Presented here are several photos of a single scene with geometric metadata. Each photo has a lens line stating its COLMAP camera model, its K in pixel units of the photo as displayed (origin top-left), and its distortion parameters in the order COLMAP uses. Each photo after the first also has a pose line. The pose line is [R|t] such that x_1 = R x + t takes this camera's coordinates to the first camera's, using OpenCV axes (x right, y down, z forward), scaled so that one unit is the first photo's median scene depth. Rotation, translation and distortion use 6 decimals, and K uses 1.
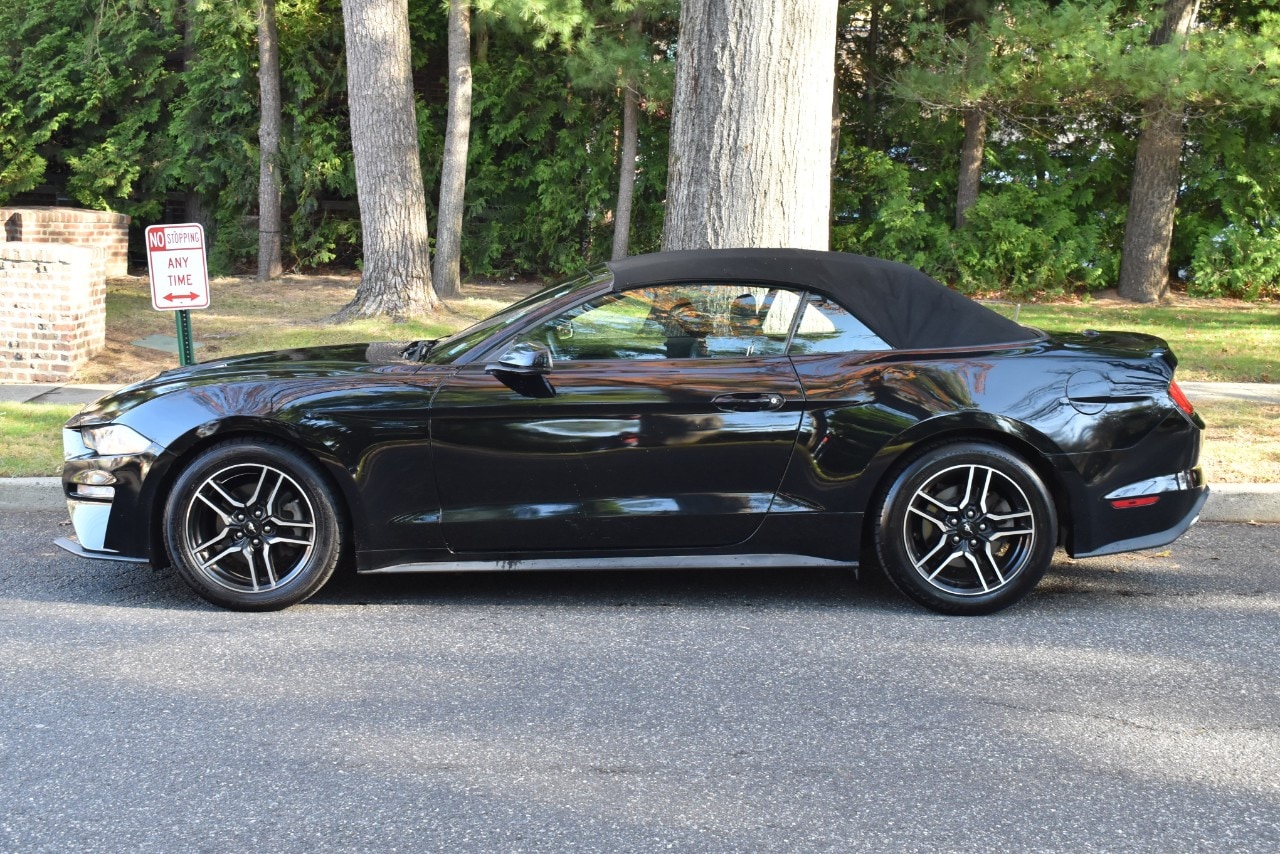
lens RADIAL K [[1619.3, 0, 631.9], [0, 1619.3, 413.7], [0, 0, 1]] dist [-0.048546, -0.031567]
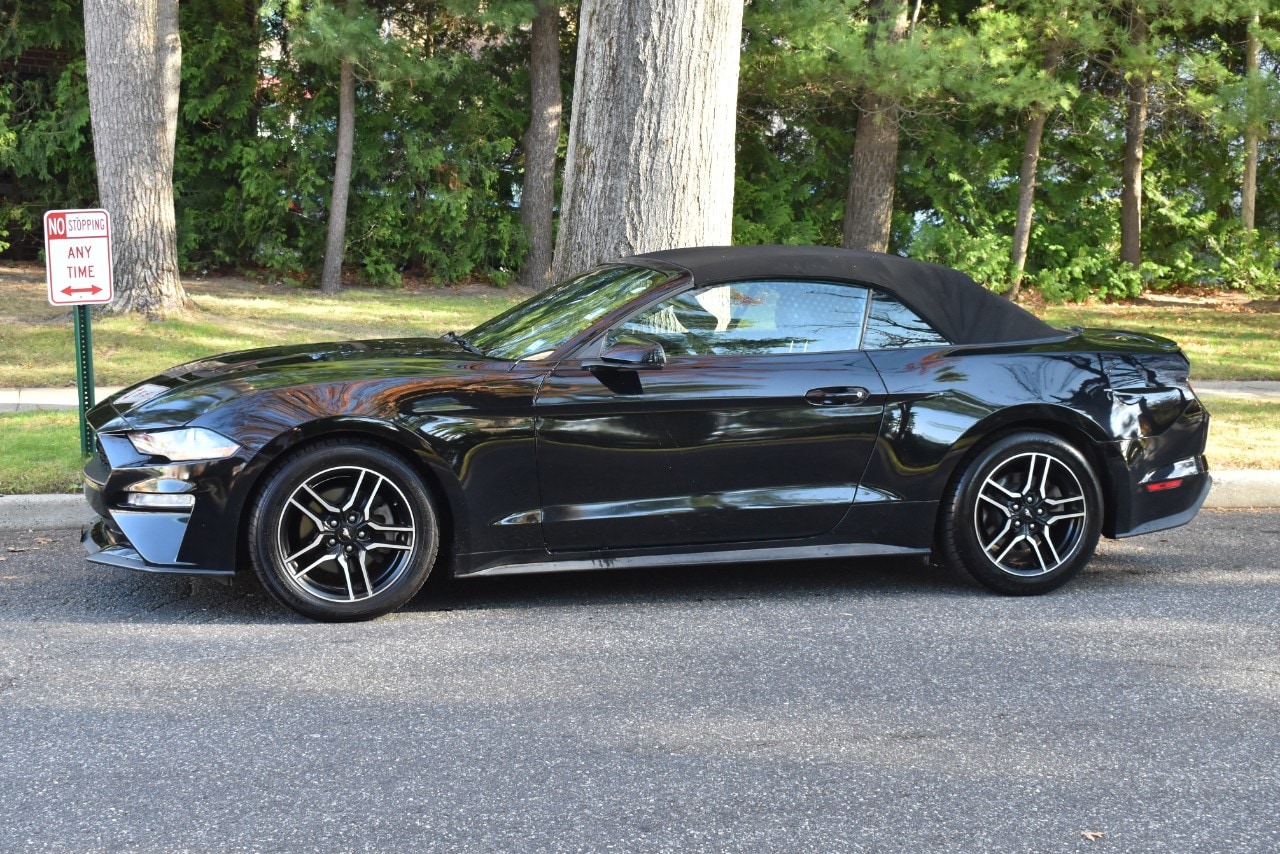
lens RADIAL K [[1823.4, 0, 615.6], [0, 1823.4, 426.3], [0, 0, 1]] dist [-0.037243, -0.041278]
pose [[0.962469, -0.014630, 0.270997, -0.258521], [0.014643, 0.999891, 0.001976, 0.005290], [-0.270996, 0.002066, 0.962578, -0.051820]]
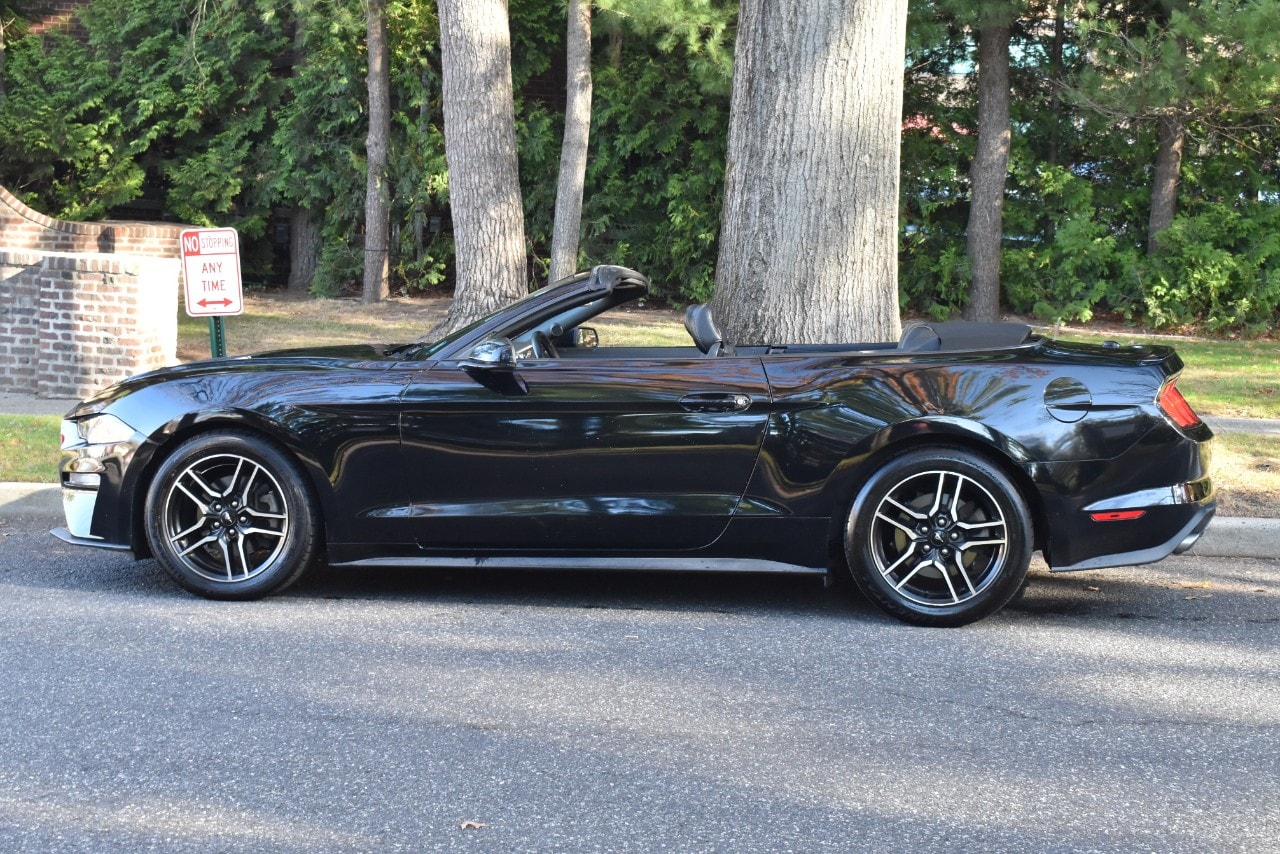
lens RADIAL K [[1911.7, 0, 637.5], [0, 1911.7, 422.1], [0, 0, 1]] dist [-0.032218, -0.053489]
pose [[0.992010, 0.019280, -0.124681, 0.117525], [-0.023226, 0.999272, -0.030274, 0.028301], [0.124007, 0.032928, 0.991735, -0.113172]]
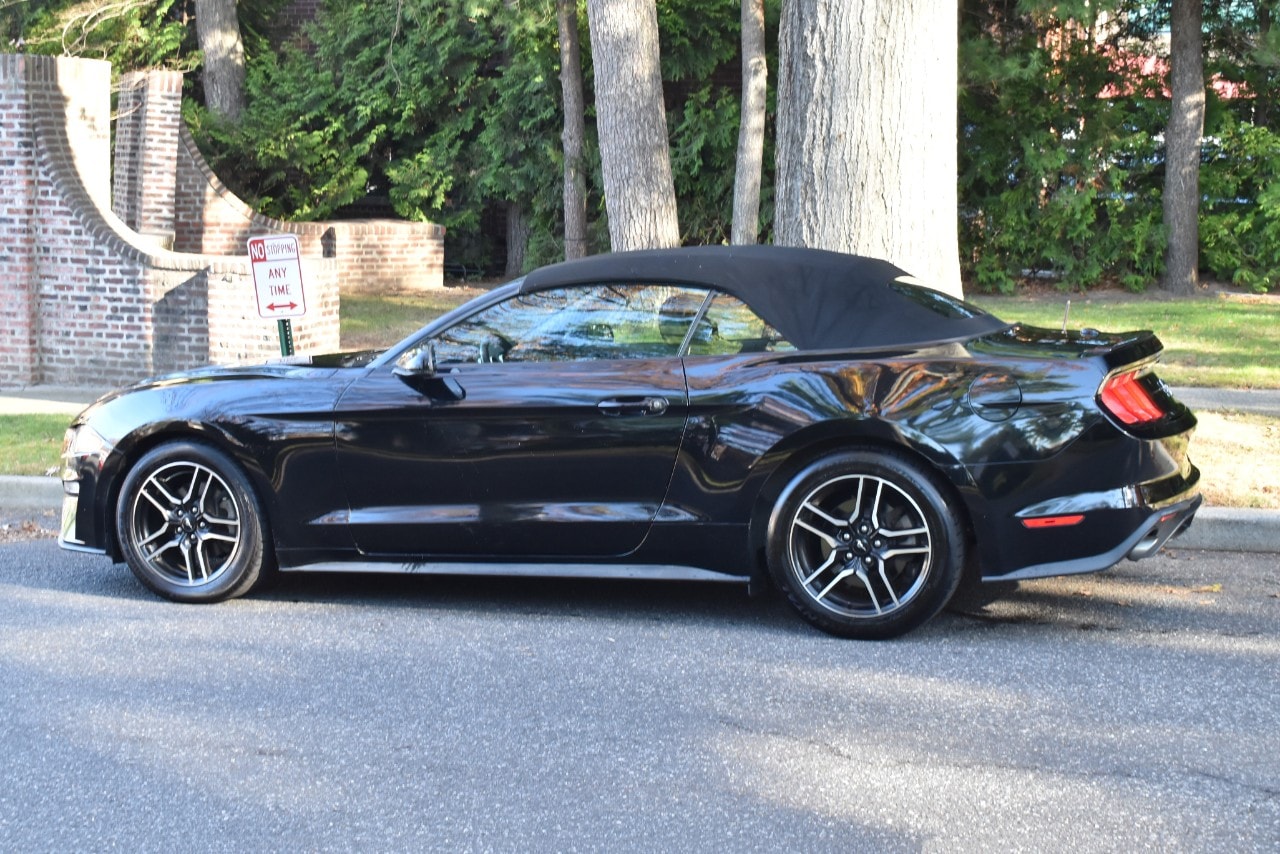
lens RADIAL K [[1803.2, 0, 599.1], [0, 1803.2, 398.7], [0, 0, 1]] dist [-0.041213, -0.036006]
pose [[0.943060, 0.002998, -0.332609, 0.281628], [-0.010271, 0.999745, -0.020112, 0.007049], [0.332464, 0.022383, 0.942850, -0.011776]]
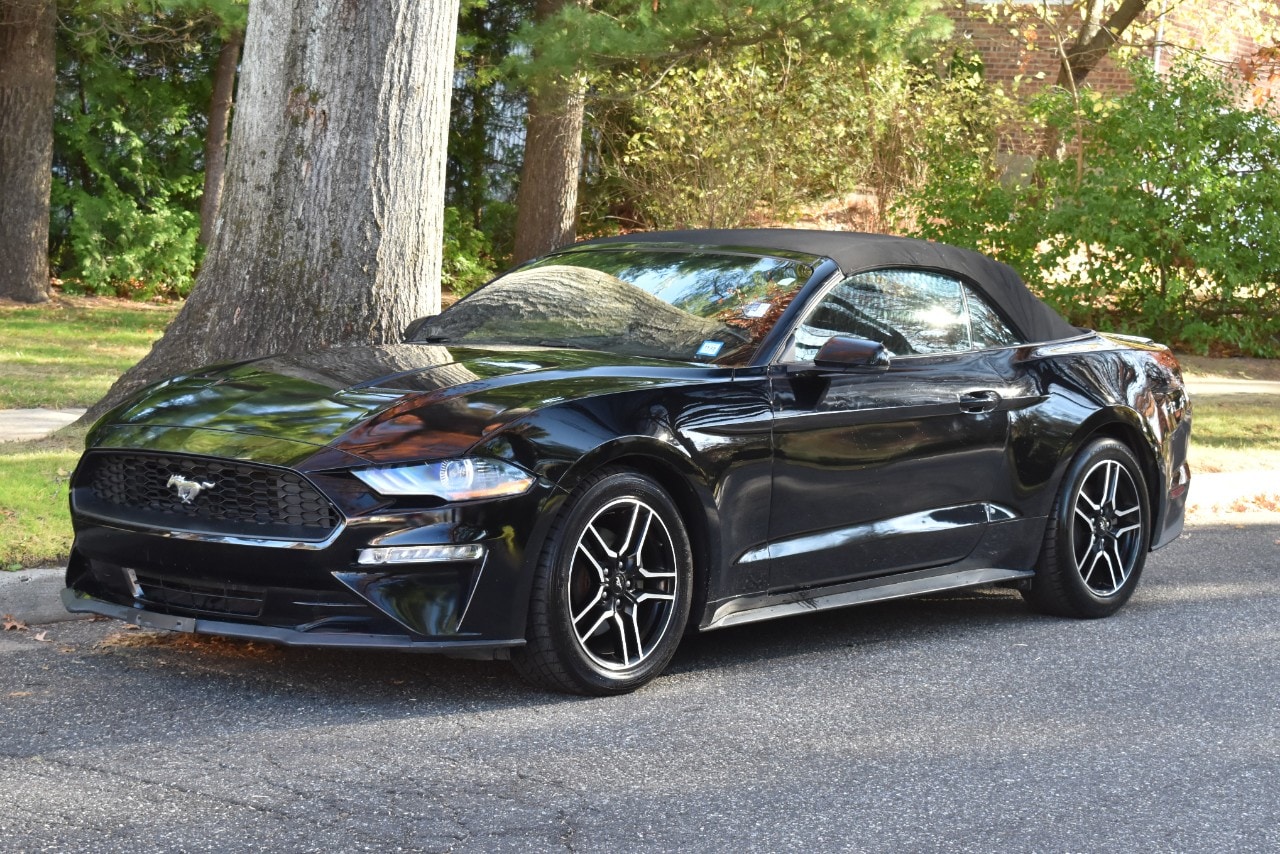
lens RADIAL K [[2770.1, 0, 647.7], [0, 2770.1, 451.5], [0, 0, 1]] dist [0.035729, 0.198425]
pose [[0.629849, -0.039358, 0.775720, -0.858304], [0.053869, 0.998524, 0.006923, -0.000043], [-0.774847, 0.037427, 0.631040, 0.113487]]
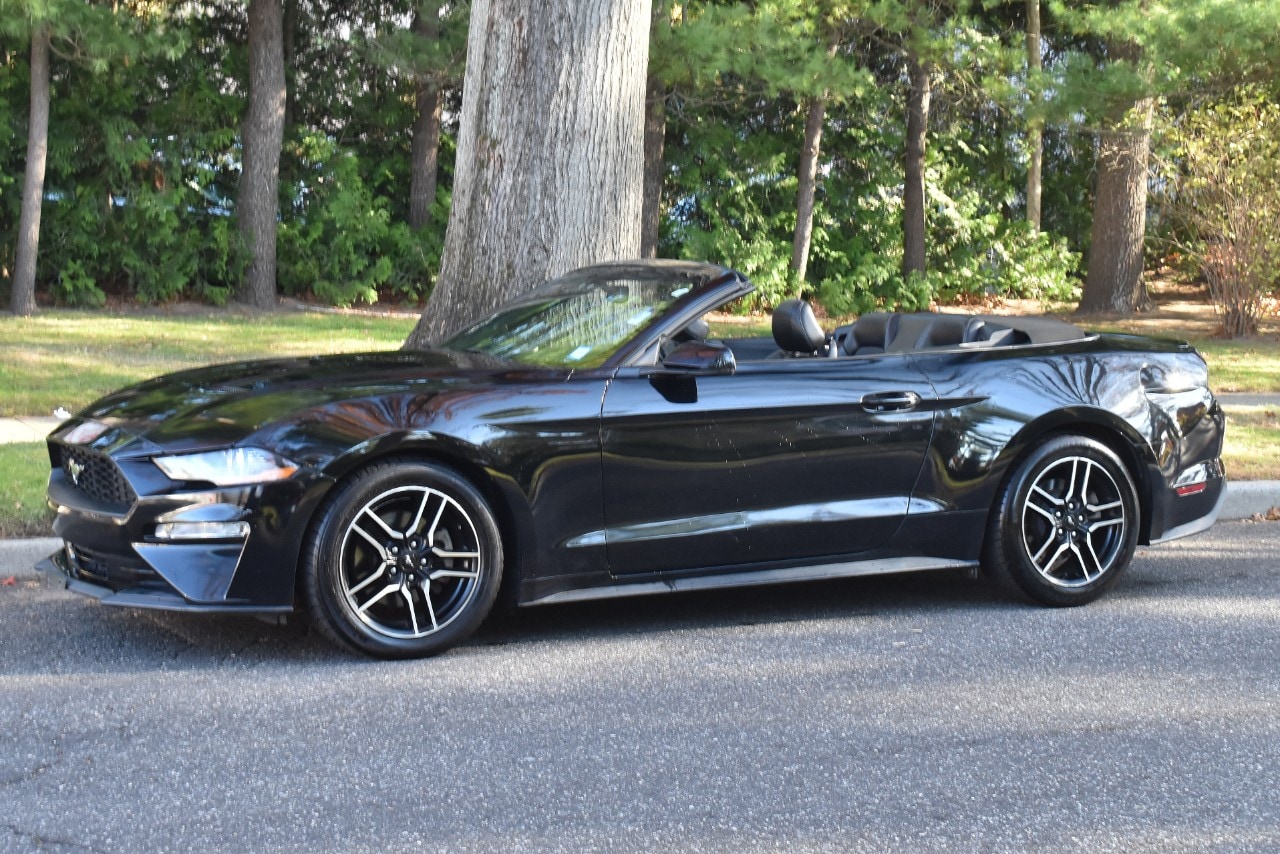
lens RADIAL K [[2239.8, 0, 642.6], [0, 2239.8, 397.2], [0, 0, 1]] dist [-0.009842, 0.057130]
pose [[0.879642, -0.022987, 0.475081, -0.479665], [0.042278, 0.998657, -0.029959, 0.016739], [-0.473754, 0.046439, 0.879432, -0.078626]]
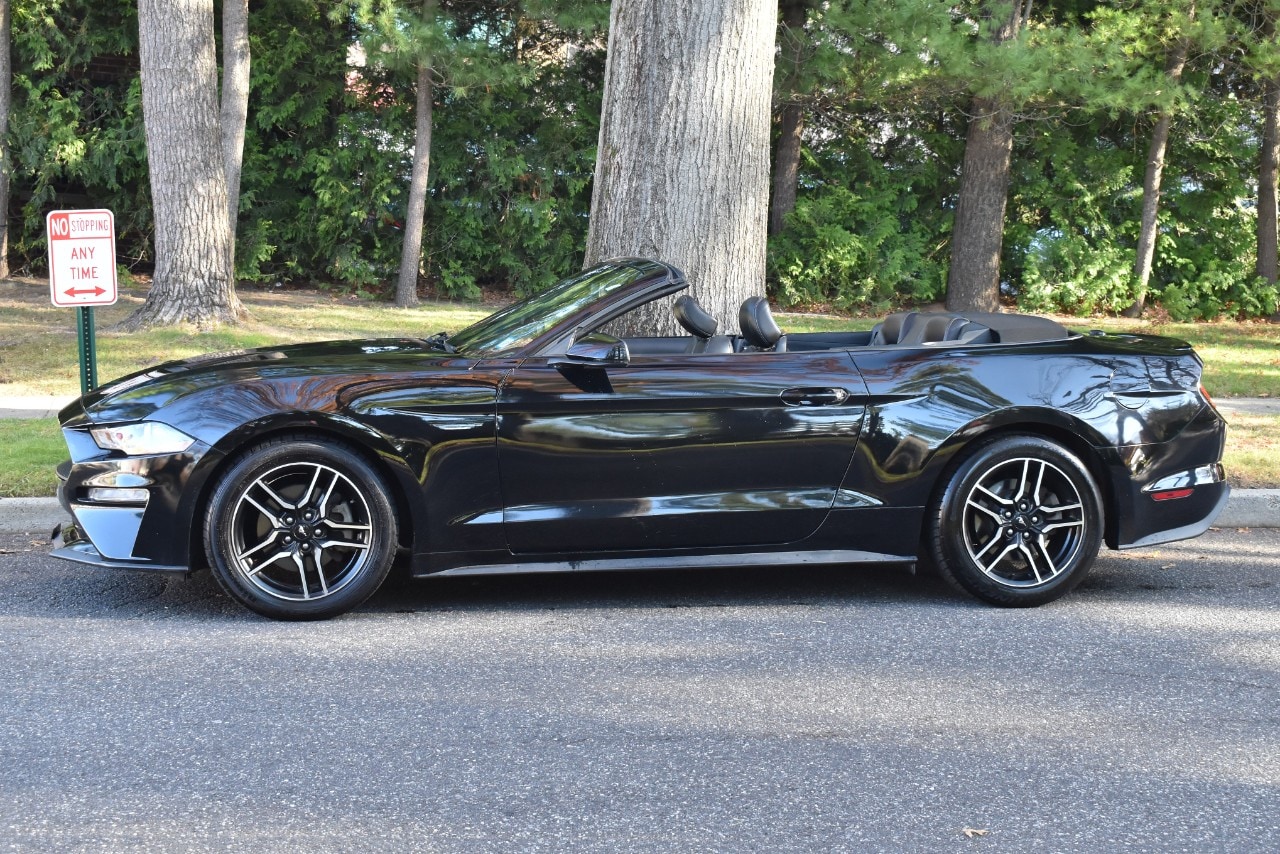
lens RADIAL K [[1946.3, 0, 640.0], [0, 1946.3, 397.3], [0, 0, 1]] dist [-0.024033, -0.063498]
pose [[0.979633, -0.000551, 0.200796, -0.187362], [0.007040, 0.999476, -0.031604, 0.020856], [-0.200674, 0.032374, 0.979123, -0.102847]]
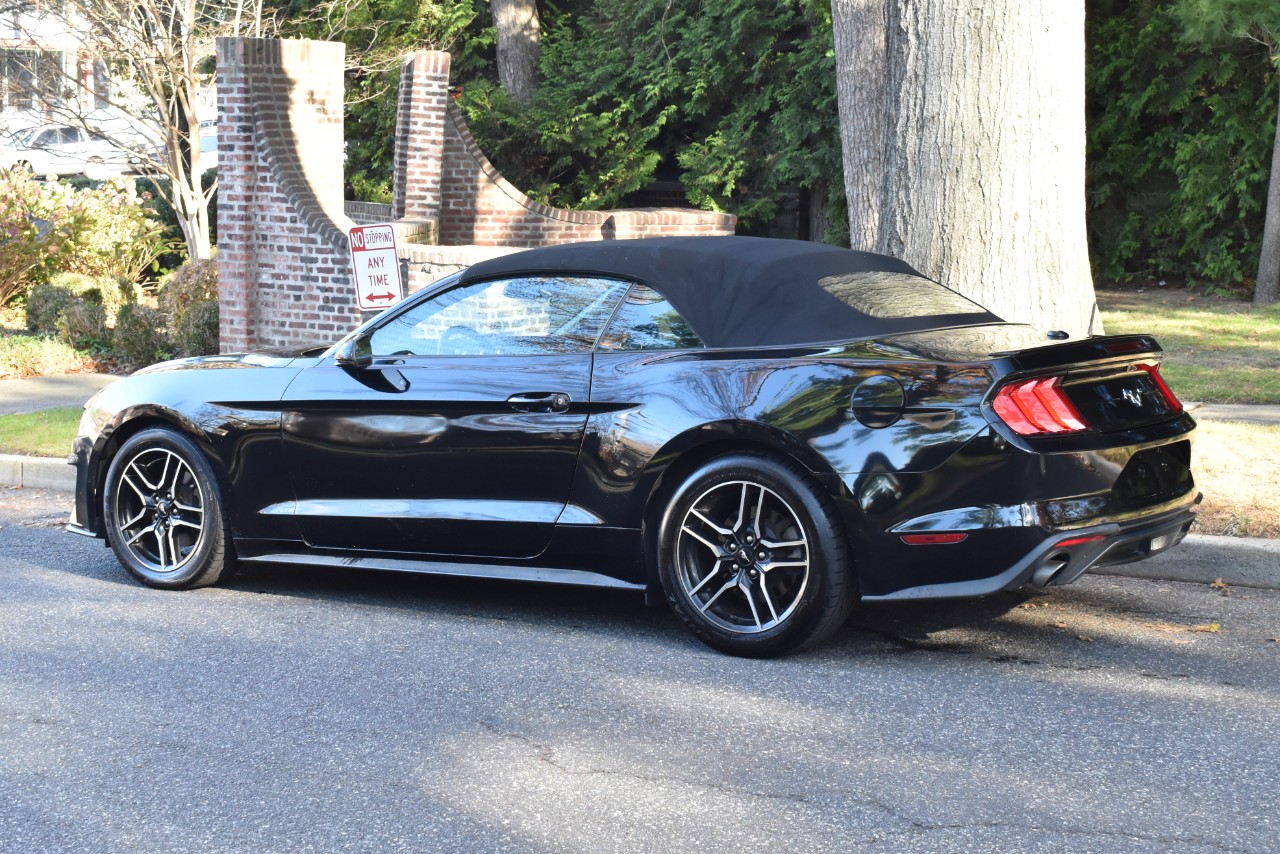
lens RADIAL K [[2029.9, 0, 619.8], [0, 2029.9, 410.5], [0, 0, 1]] dist [-0.031703, -0.041439]
pose [[0.833149, 0.027703, -0.552354, 0.516326], [-0.042062, 0.999026, -0.013339, 0.007627], [0.551446, 0.034347, 0.833503, 0.039922]]
